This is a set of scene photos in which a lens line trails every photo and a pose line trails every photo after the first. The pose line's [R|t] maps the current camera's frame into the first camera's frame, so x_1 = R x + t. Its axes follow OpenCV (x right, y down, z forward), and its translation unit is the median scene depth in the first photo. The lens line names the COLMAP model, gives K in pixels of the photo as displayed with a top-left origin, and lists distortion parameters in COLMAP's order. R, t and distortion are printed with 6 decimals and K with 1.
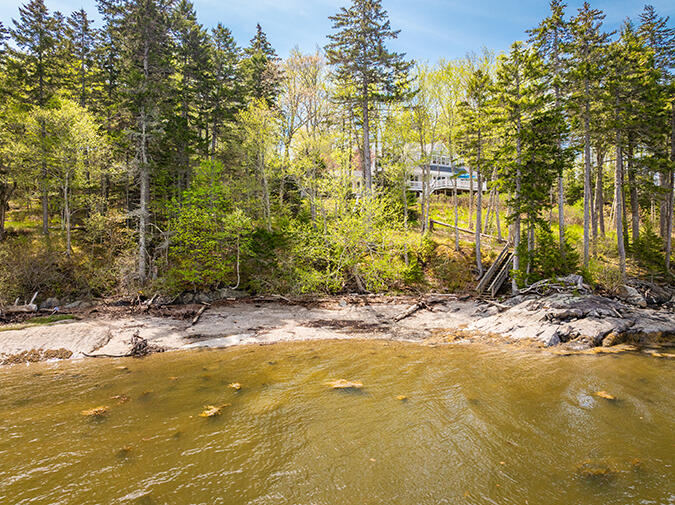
lens RADIAL K [[500.7, 0, 345.2], [0, 500.7, 261.7], [0, 0, 1]] dist [-0.032697, 0.007660]
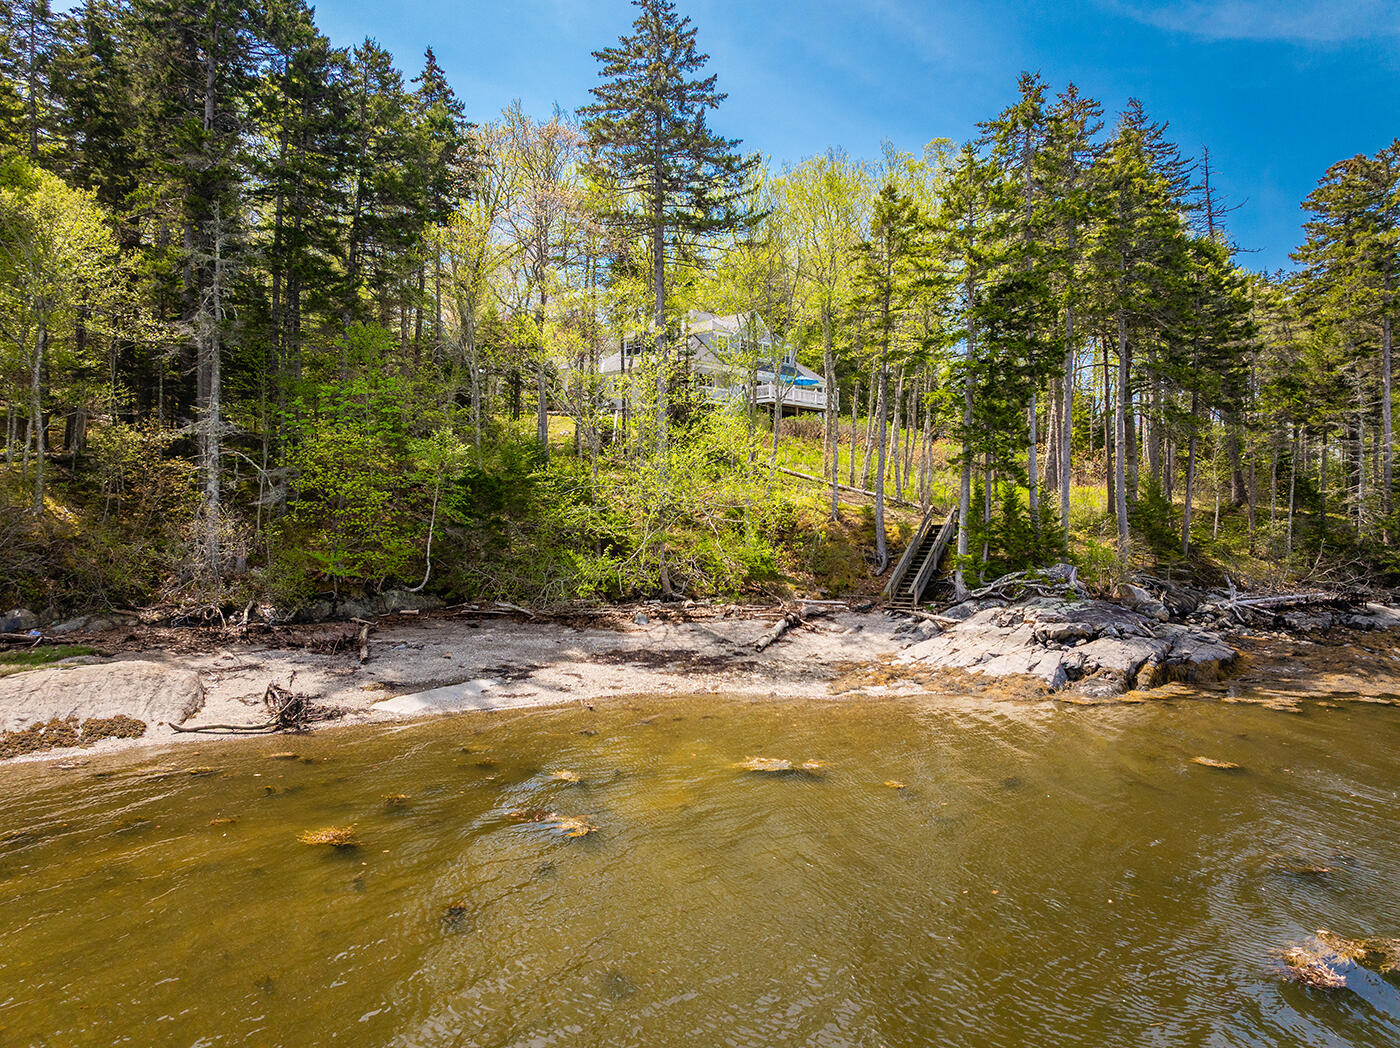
lens RADIAL K [[992.4, 0, 724.7], [0, 992.4, 553.7], [0, 0, 1]] dist [-0.033971, -0.001569]
pose [[0.972753, 0.007461, 0.231722, -0.162857], [-0.009390, 0.999930, 0.007224, 0.009034], [-0.231652, -0.009203, 0.972755, -0.006207]]
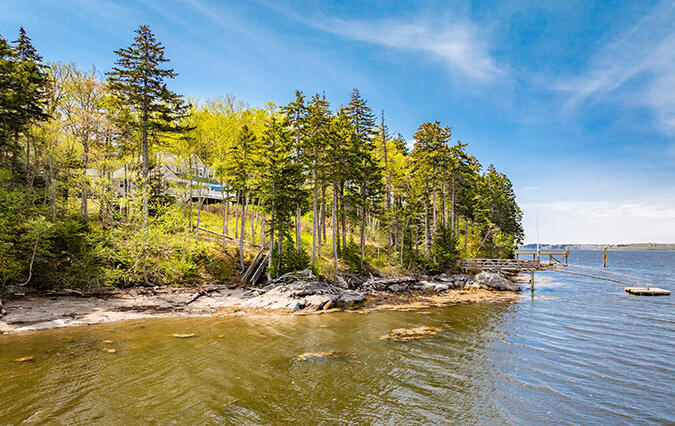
lens RADIAL K [[507.2, 0, 431.1], [0, 507.2, 240.3], [0, 0, 1]] dist [-0.015482, -0.003463]
pose [[0.775760, 0.025705, 0.630504, -0.235635], [-0.001216, 0.999229, -0.039242, -0.003209], [-0.631027, 0.029676, 0.775193, -0.467436]]
